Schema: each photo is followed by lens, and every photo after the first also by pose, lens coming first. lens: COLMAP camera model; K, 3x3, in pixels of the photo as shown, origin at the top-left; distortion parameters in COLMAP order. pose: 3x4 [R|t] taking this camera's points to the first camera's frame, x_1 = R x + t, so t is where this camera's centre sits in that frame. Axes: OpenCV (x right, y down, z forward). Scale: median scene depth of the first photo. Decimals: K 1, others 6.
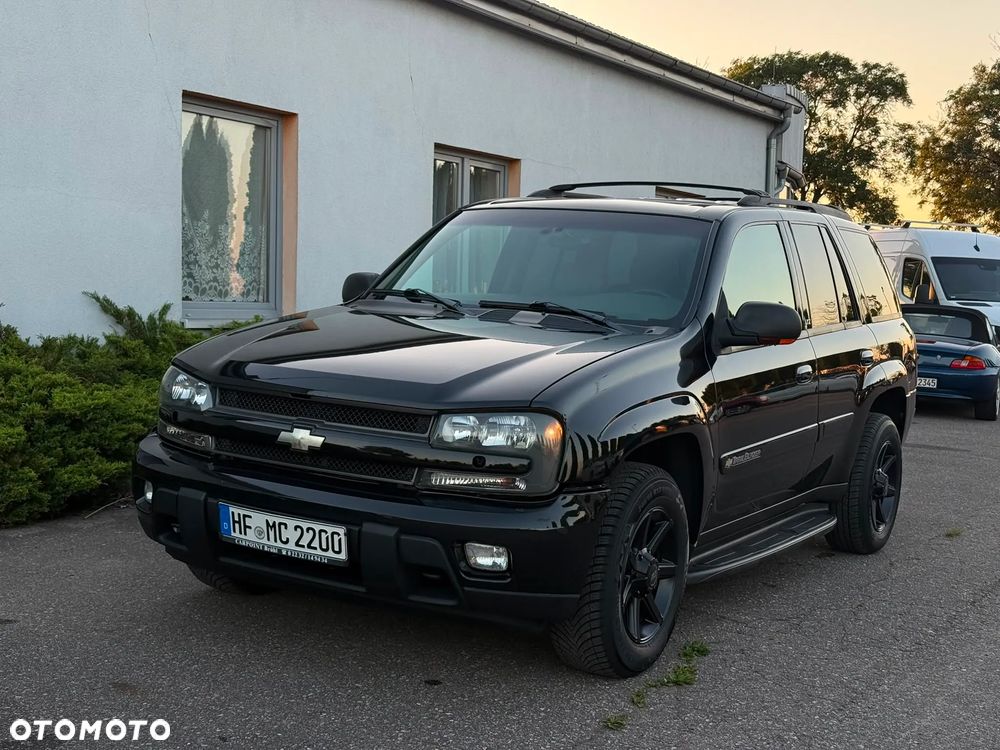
lens RADIAL K [[1383.1, 0, 527.7], [0, 1383.1, 308.5], [0, 0, 1]] dist [0.107378, 0.000000]
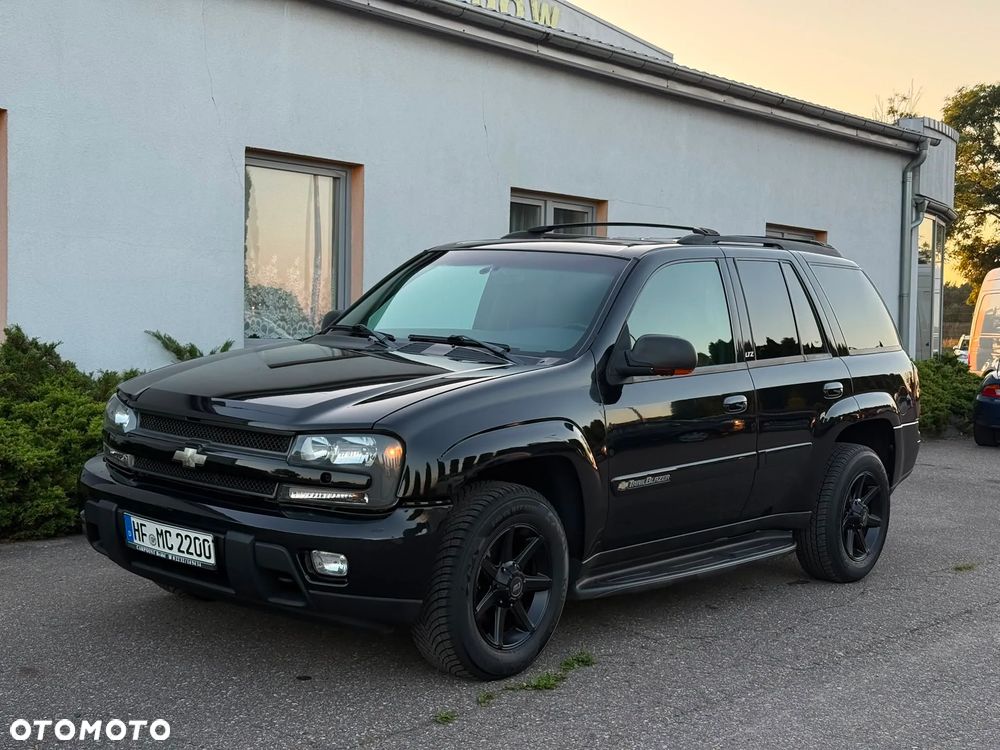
lens RADIAL K [[1383.1, 0, 519.6], [0, 1383.1, 302.6], [0, 0, 1]] dist [0.107378, 0.000000]
pose [[0.985913, -0.010190, -0.166949, 0.284289], [0.004759, 0.999447, -0.032896, 0.006364], [0.167192, 0.031638, 0.985417, -0.076405]]
